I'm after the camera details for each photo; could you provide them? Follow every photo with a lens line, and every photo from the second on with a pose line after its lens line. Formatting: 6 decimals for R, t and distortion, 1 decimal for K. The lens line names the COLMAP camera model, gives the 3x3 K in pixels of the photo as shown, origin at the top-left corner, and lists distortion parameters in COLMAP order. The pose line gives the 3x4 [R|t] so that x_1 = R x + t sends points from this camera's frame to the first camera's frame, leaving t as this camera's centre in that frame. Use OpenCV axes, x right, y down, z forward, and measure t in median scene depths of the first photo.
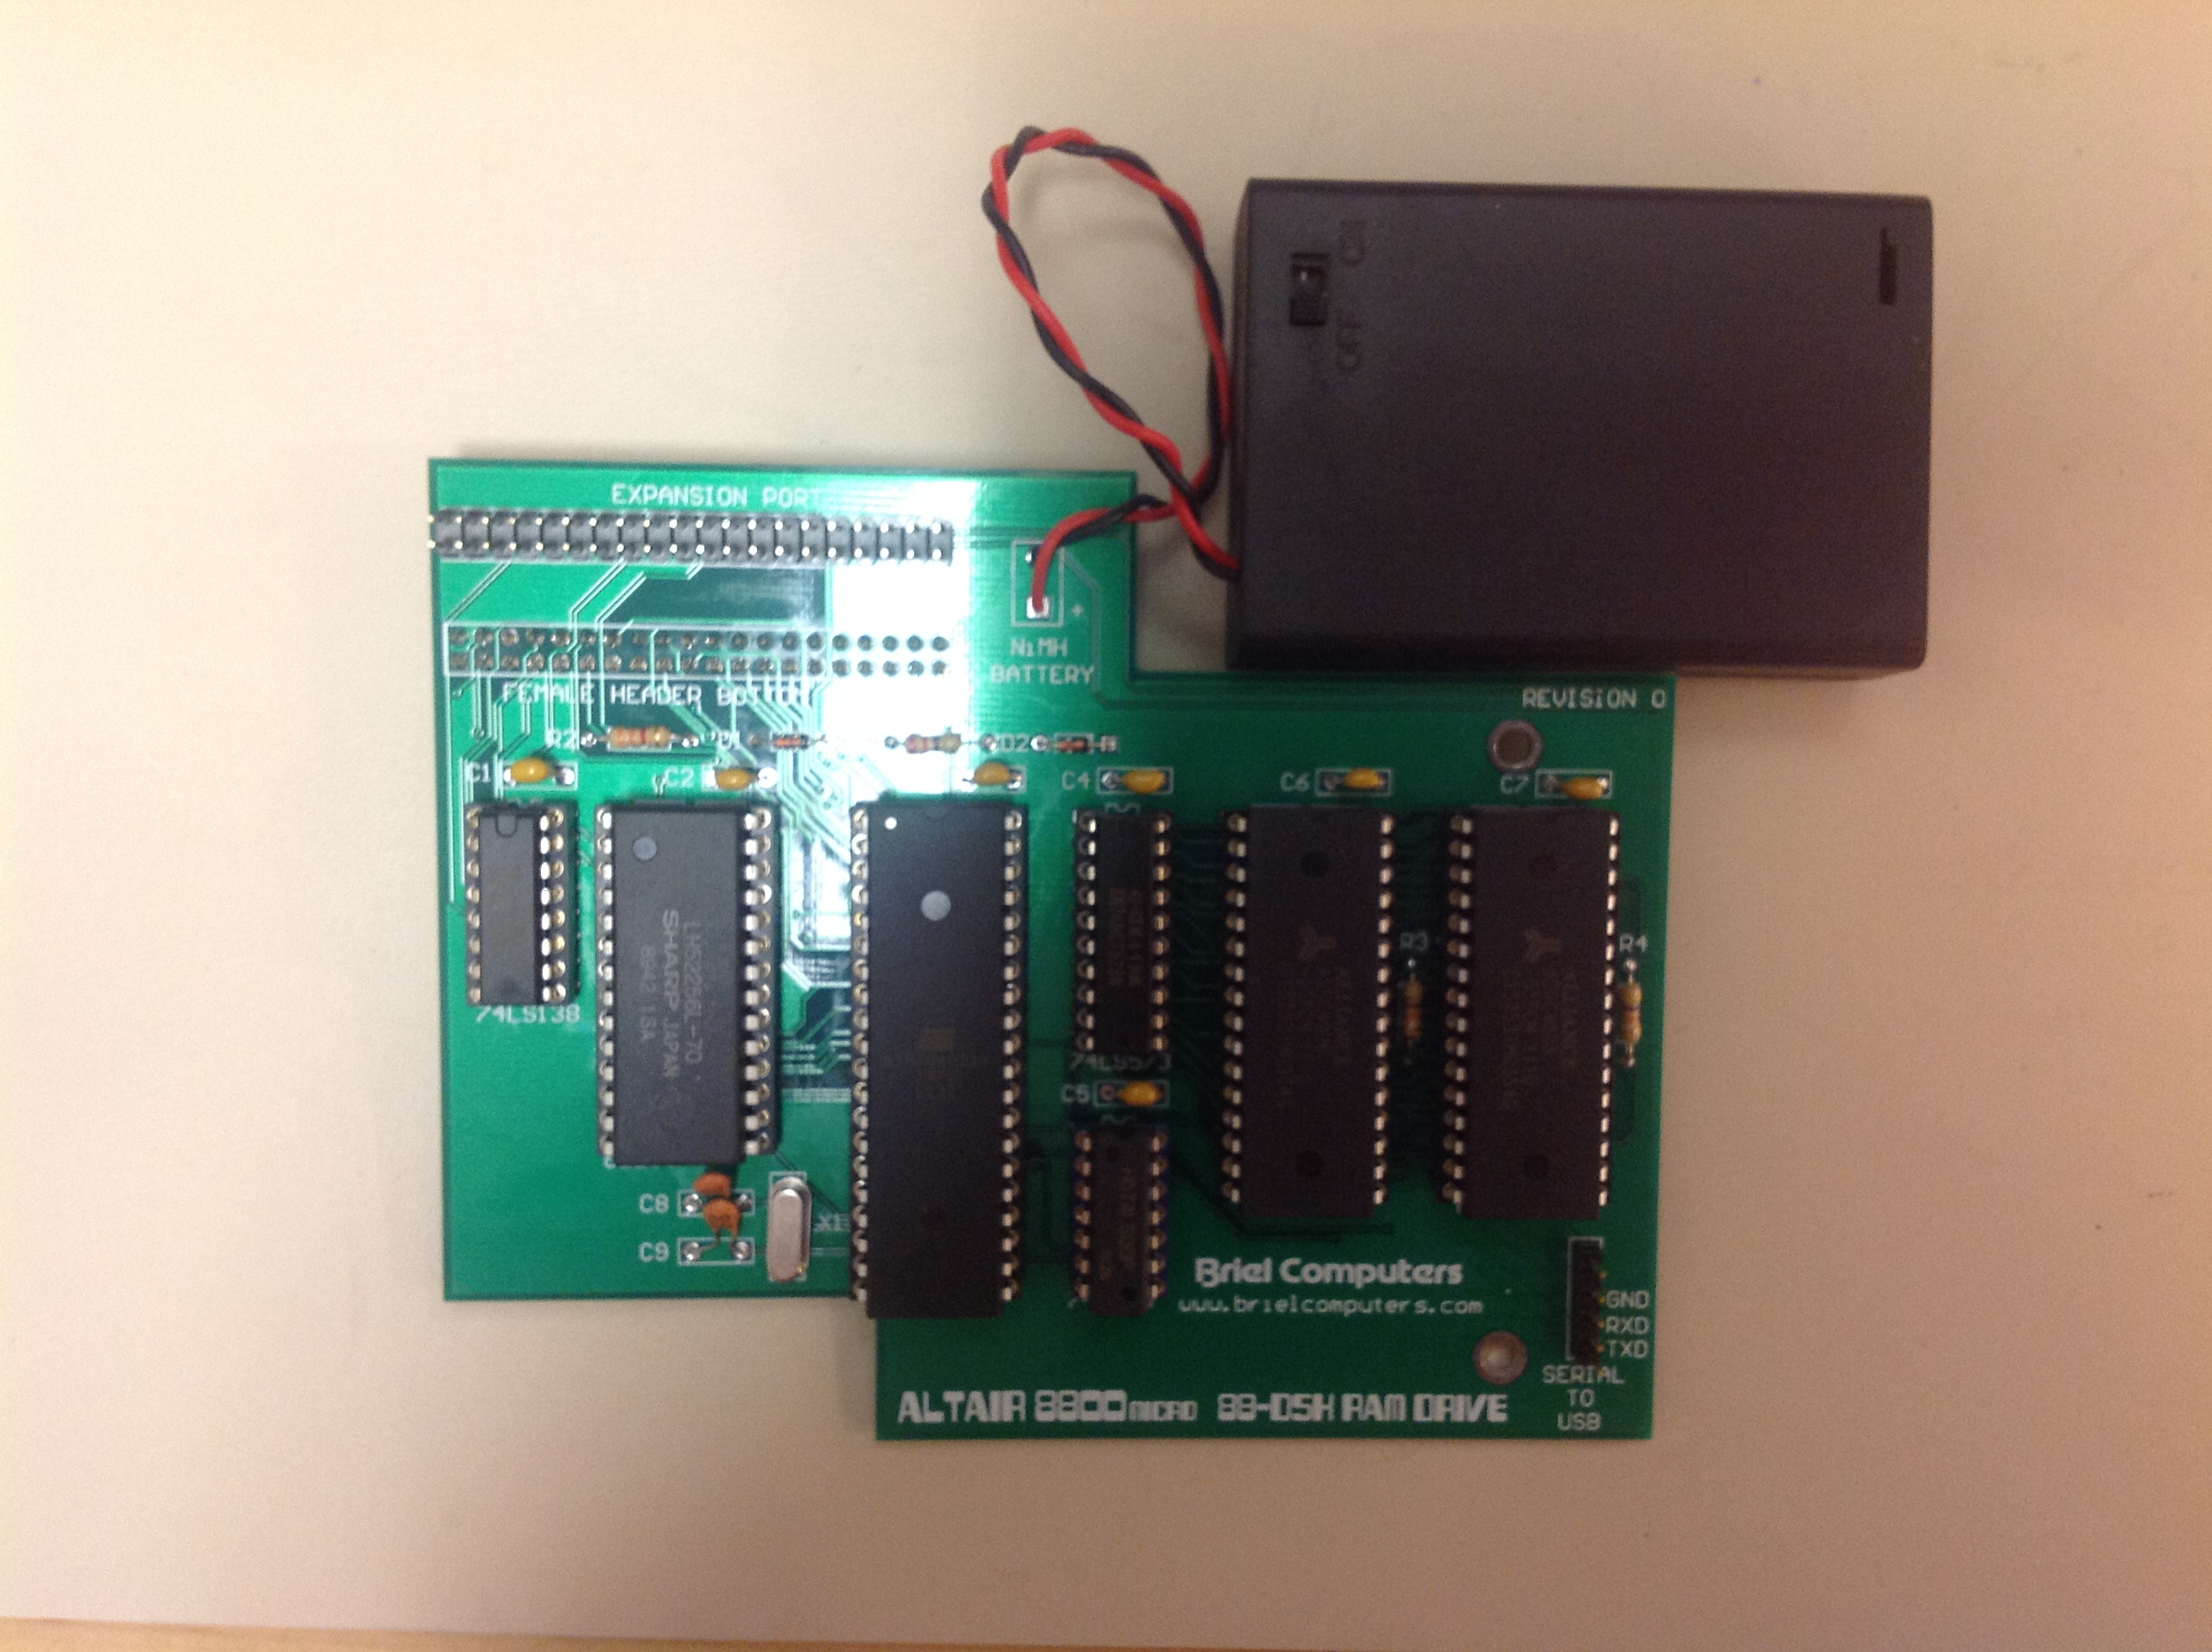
lens RADIAL K [[2158.3, 0, 1106.0], [0, 2158.3, 826.0], [0, 0, 1]] dist [0.012898, 0.002869]
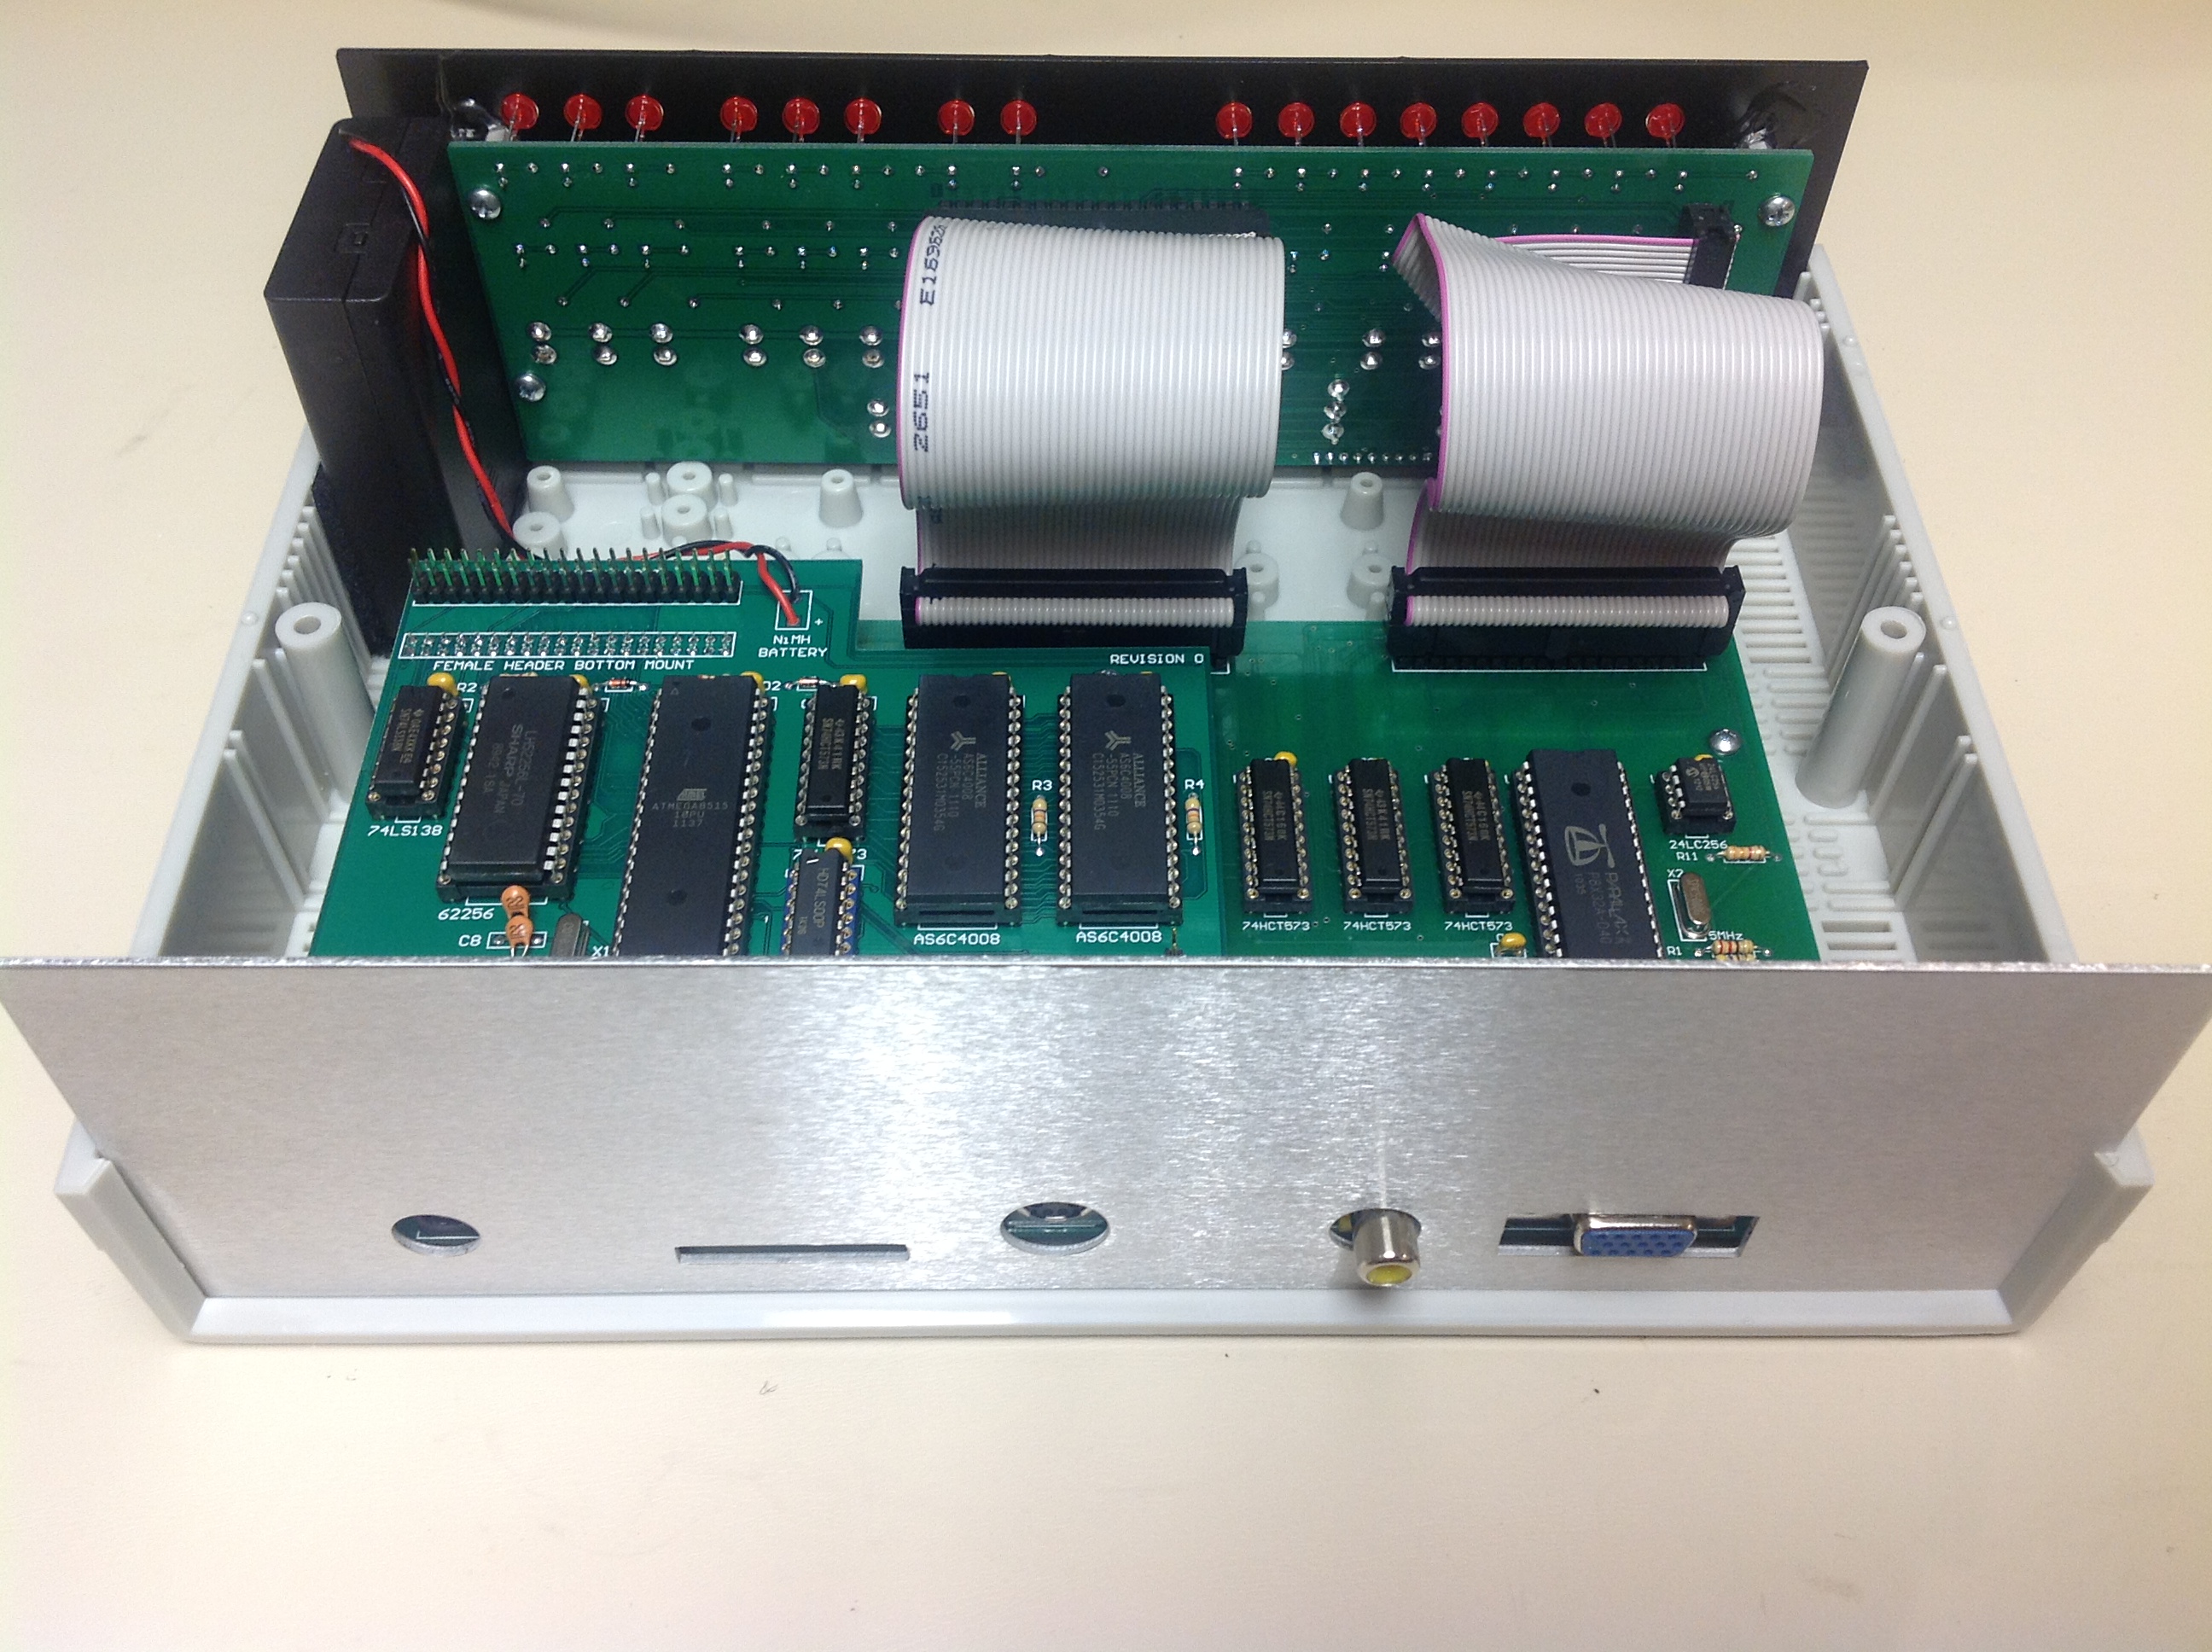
lens RADIAL K [[2158.3, 0, 1106.0], [0, 2158.3, 826.0], [0, 0, 1]] dist [0.012898, 0.002869]
pose [[0.999726, 0.004017, 0.023053, 0.159595], [0.012842, 0.729391, -0.683977, 1.084754], [-0.019563, 0.684086, 0.729139, -0.021024]]
